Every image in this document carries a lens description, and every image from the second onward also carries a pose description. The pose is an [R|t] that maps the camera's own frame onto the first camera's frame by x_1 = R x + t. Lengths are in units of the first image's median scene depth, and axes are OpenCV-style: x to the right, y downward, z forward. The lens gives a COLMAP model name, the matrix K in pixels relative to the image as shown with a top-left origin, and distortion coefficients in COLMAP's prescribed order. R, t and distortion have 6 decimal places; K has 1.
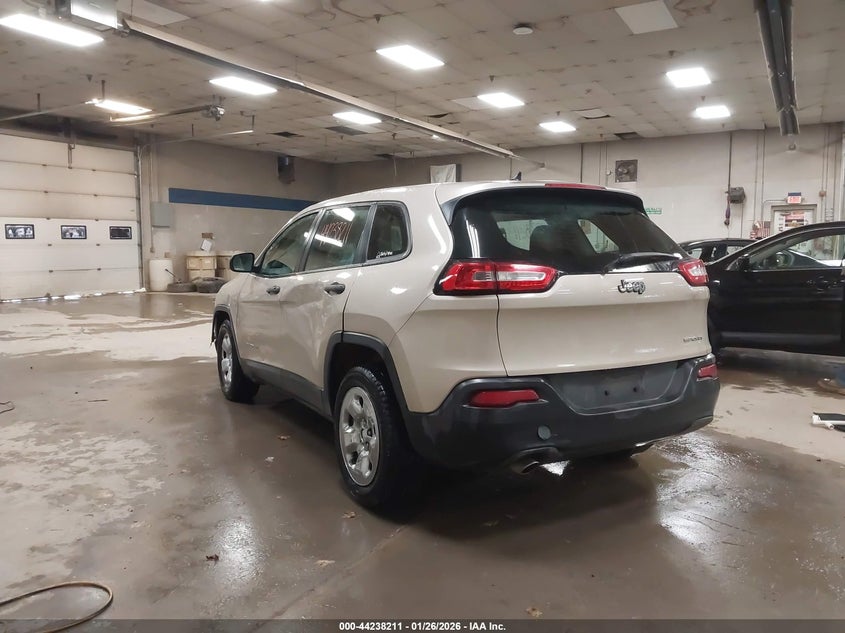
lens RADIAL K [[666.9, 0, 419.8], [0, 666.9, 315.2], [0, 0, 1]] dist [0.002248, 0.009722]
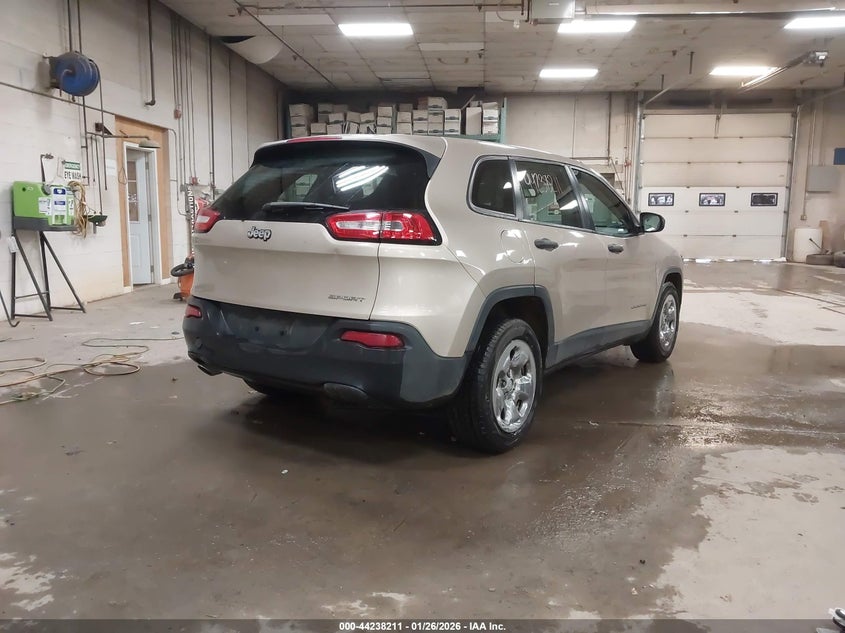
lens RADIAL K [[666.9, 0, 423.9], [0, 666.9, 315.5], [0, 0, 1]] dist [0.002248, 0.009722]
pose [[0.410223, 0.142734, -0.900746, 0.268474], [-0.103933, 0.988559, 0.109316, -0.010732], [0.906044, 0.048773, 0.420364, 0.150986]]
